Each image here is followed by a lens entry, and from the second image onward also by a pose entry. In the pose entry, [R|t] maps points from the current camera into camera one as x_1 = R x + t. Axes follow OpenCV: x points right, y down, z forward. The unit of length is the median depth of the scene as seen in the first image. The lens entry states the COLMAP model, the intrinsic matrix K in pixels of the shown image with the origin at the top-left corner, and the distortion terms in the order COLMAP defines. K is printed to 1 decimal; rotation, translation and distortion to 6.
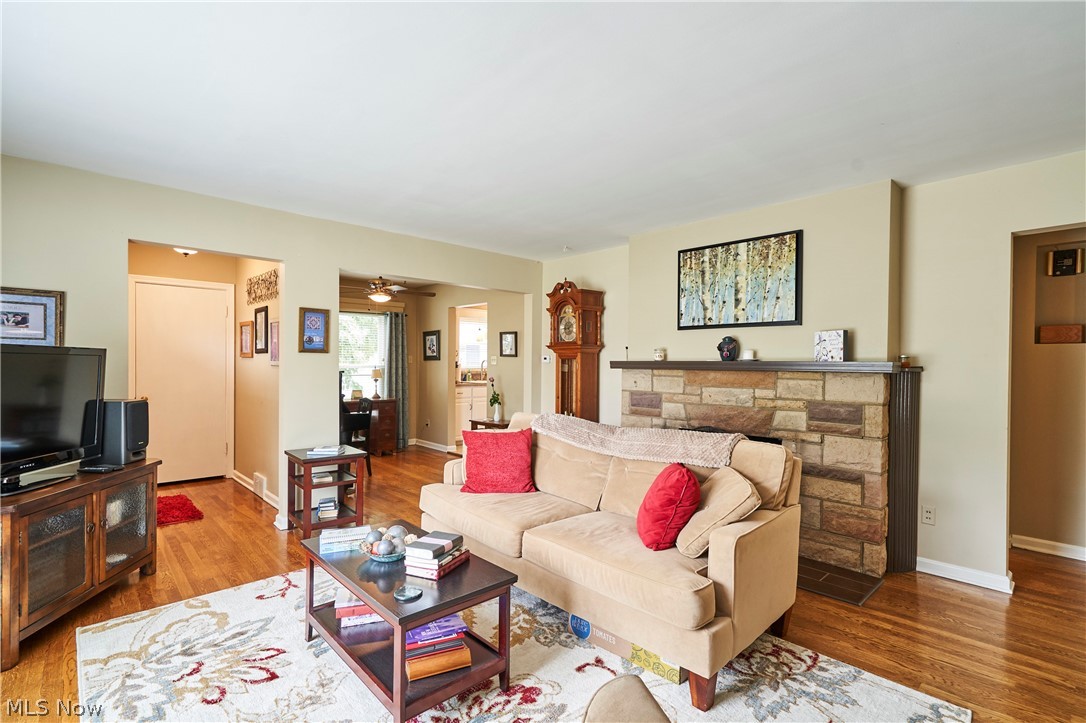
lens RADIAL K [[502.9, 0, 538.9], [0, 502.9, 365.5], [0, 0, 1]] dist [-0.000671, -0.000092]
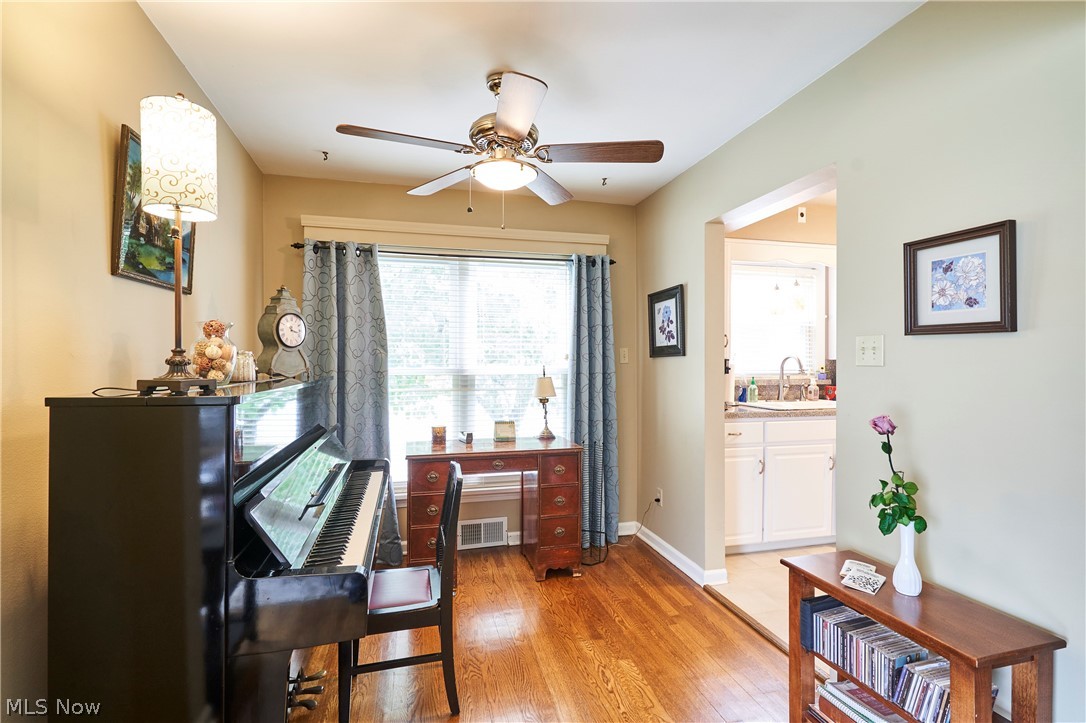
lens RADIAL K [[502.9, 0, 541.9], [0, 502.9, 363.4], [0, 0, 1]] dist [-0.000671, -0.000092]
pose [[0.879568, -0.006832, -0.475725, -0.102301], [0.003574, 0.999964, -0.007753, -0.001432], [0.475760, 0.005119, 0.879560, 0.574567]]
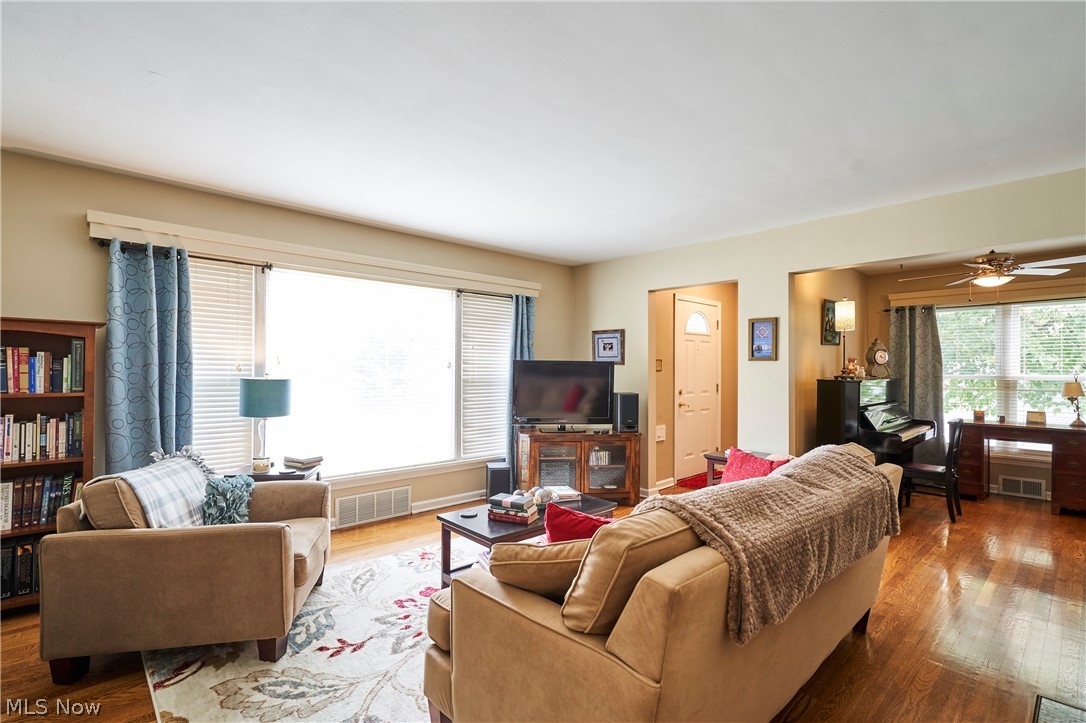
lens RADIAL K [[502.9, 0, 542.6], [0, 502.9, 364.3], [0, 0, 1]] dist [-0.000671, -0.000092]
pose [[-0.003587, -0.015623, -0.999872, 0.325195], [-0.012005, 0.999807, -0.015578, 0.002133], [0.999921, 0.011948, -0.003774, 0.299076]]
